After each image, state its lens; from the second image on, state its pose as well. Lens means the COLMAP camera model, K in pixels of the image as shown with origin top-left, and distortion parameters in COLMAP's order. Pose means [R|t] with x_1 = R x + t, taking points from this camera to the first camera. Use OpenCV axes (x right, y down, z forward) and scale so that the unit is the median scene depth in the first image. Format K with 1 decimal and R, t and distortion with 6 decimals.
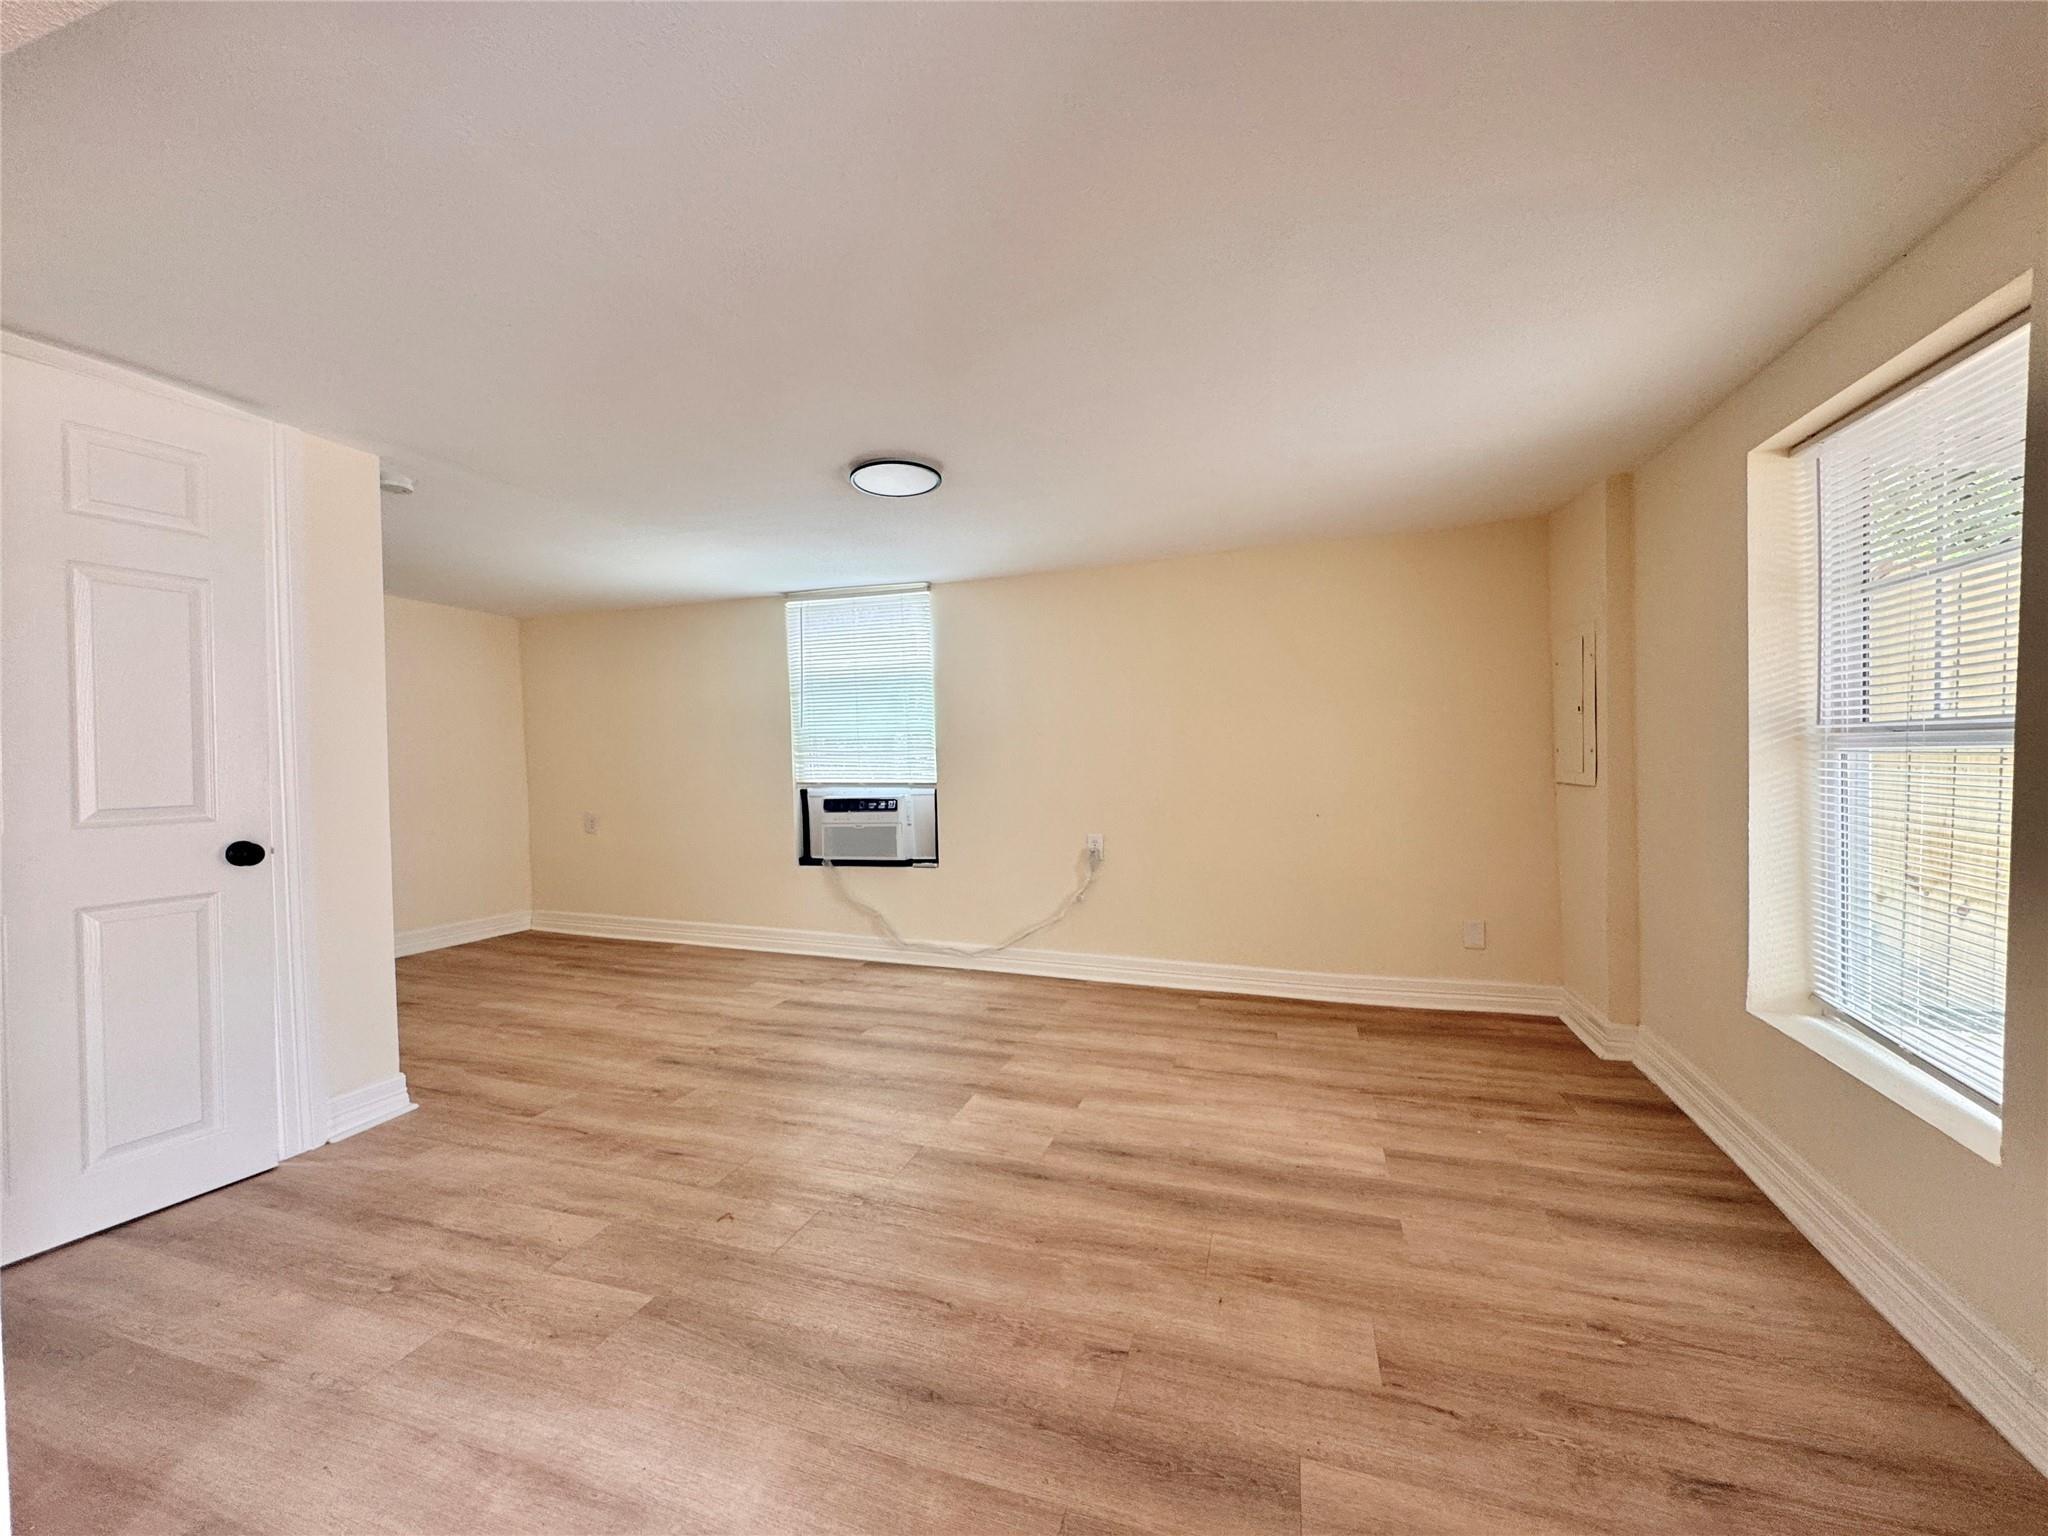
lens RADIAL K [[826.5, 0, 1029.9], [0, 826.5, 759.9], [0, 0, 1]] dist [-0.004267, 0.000744]
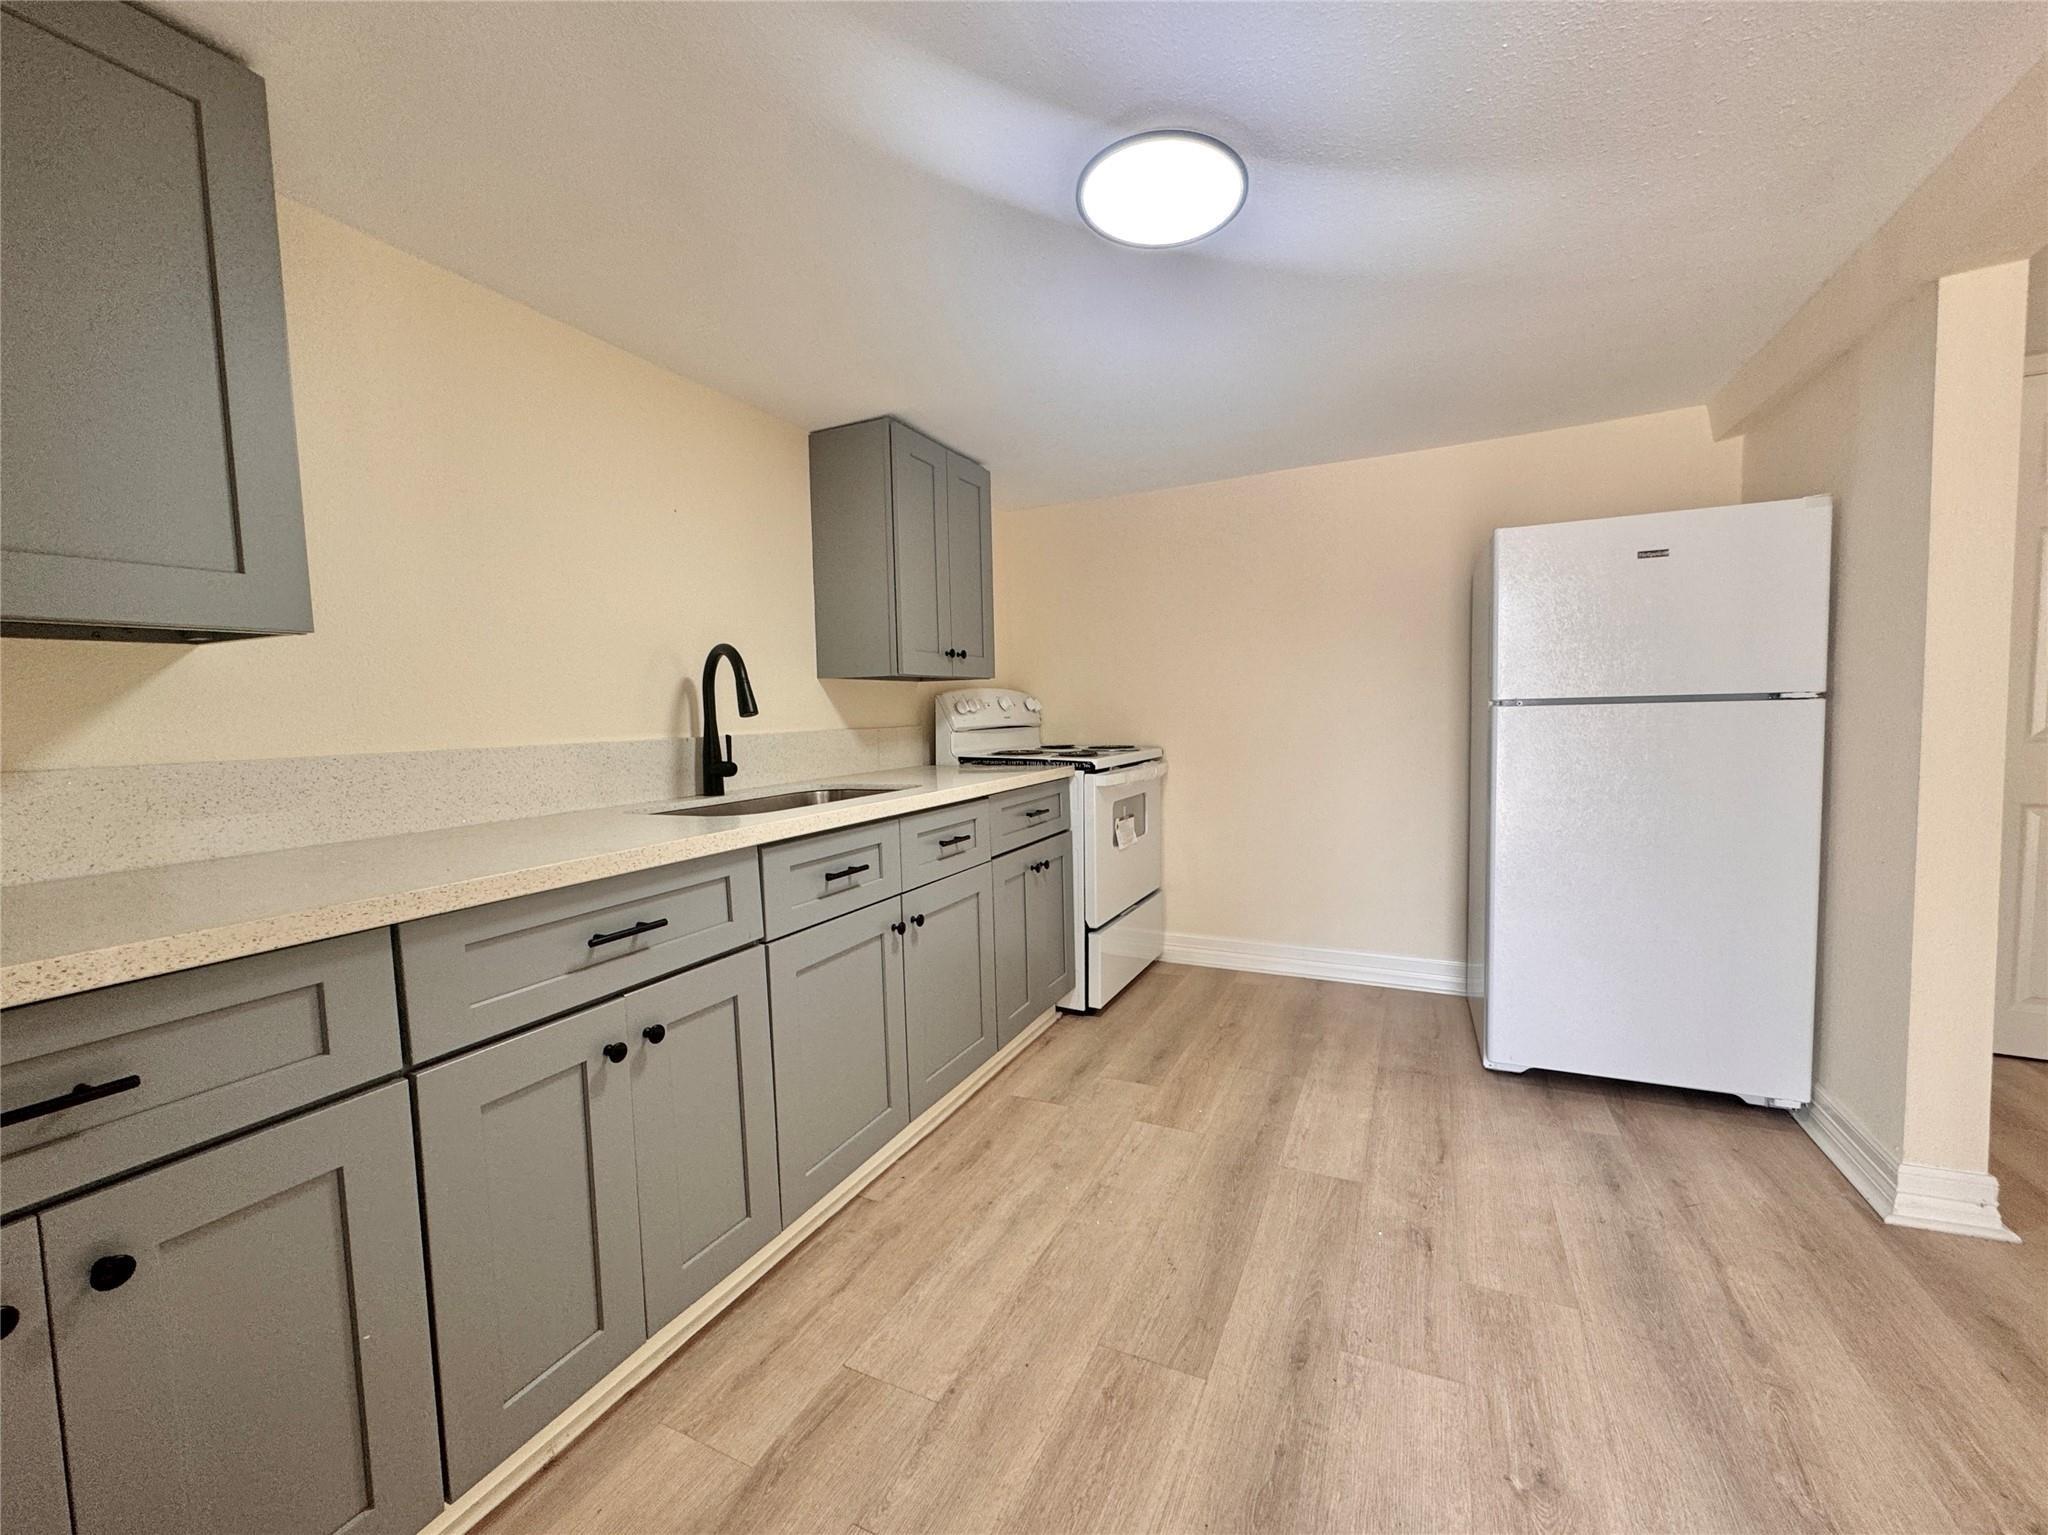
lens RADIAL K [[826.5, 0, 1001.1], [0, 826.5, 768.4], [0, 0, 1]] dist [-0.004267, 0.000744]
pose [[-0.158831, 0.081351, -0.983949, 0.199713], [0.020518, 0.996656, 0.079090, -0.004799], [0.987093, -0.007627, -0.159969, -0.204507]]
